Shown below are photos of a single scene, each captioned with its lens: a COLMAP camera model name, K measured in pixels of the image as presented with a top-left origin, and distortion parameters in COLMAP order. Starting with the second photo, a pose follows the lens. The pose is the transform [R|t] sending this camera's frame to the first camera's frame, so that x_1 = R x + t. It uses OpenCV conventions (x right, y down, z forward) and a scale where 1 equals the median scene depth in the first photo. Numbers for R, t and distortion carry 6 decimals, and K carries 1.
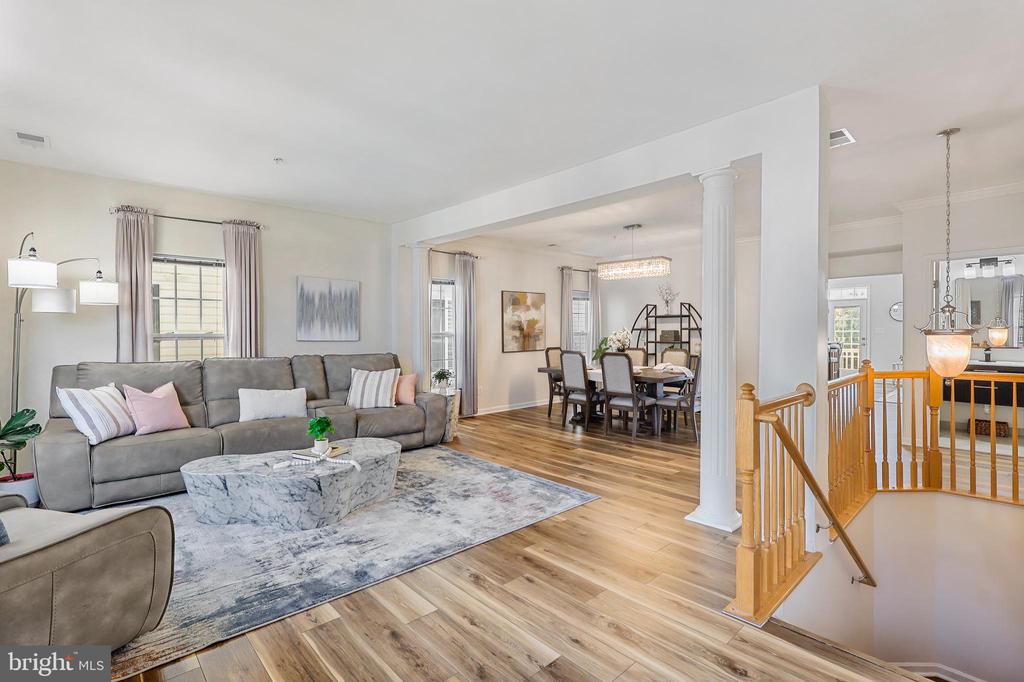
lens RADIAL K [[475.5, 0, 513.0], [0, 475.5, 338.9], [0, 0, 1]] dist [0.000523, 0.000108]
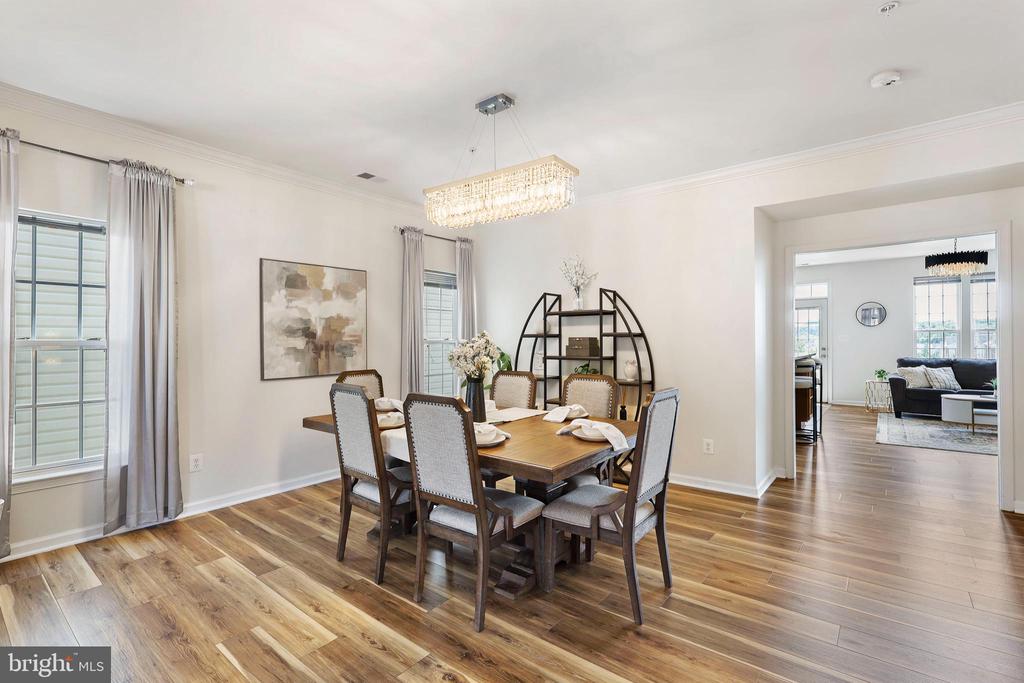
lens RADIAL K [[475.5, 0, 513.0], [0, 475.5, 339.4], [0, 0, 1]] dist [0.000523, 0.000108]
pose [[0.988162, 0.001972, 0.153401, 0.216747], [0.000742, 0.999844, -0.017634, -0.007721], [-0.153412, 0.017539, 0.988007, 0.607488]]
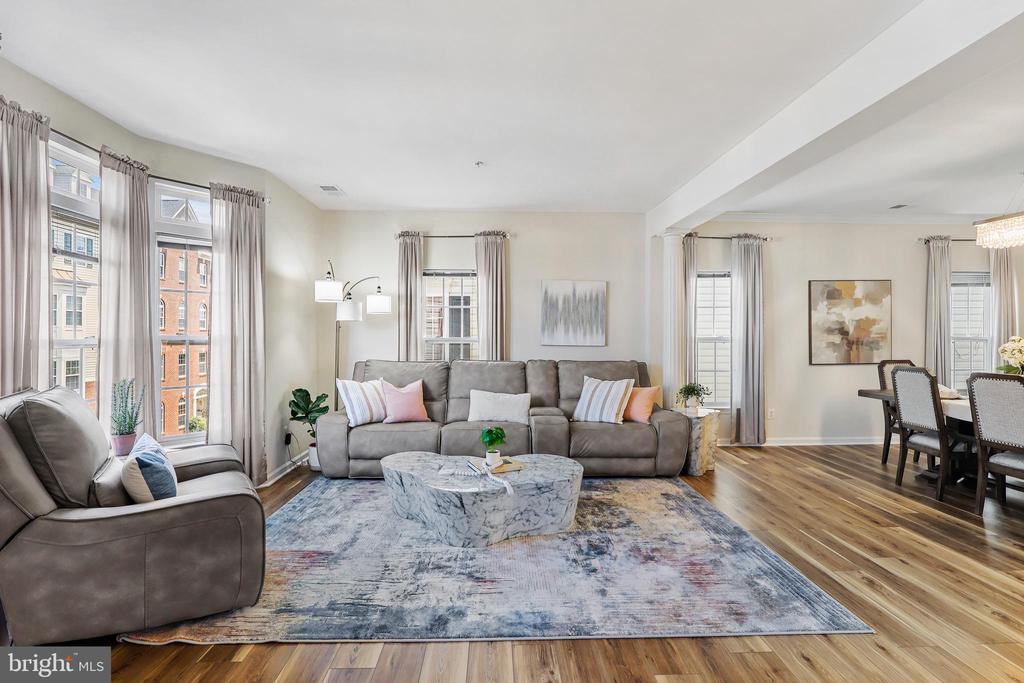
lens RADIAL K [[482.1, 0, 511.4], [0, 482.1, 338.2], [0, 0, 1]] dist [-0.003754, 0.000300]
pose [[0.760287, 0.003818, -0.649576, 0.144601], [-0.011482, 0.999905, -0.007561, -0.001756], [0.649485, 0.013207, 0.760259, 0.185392]]
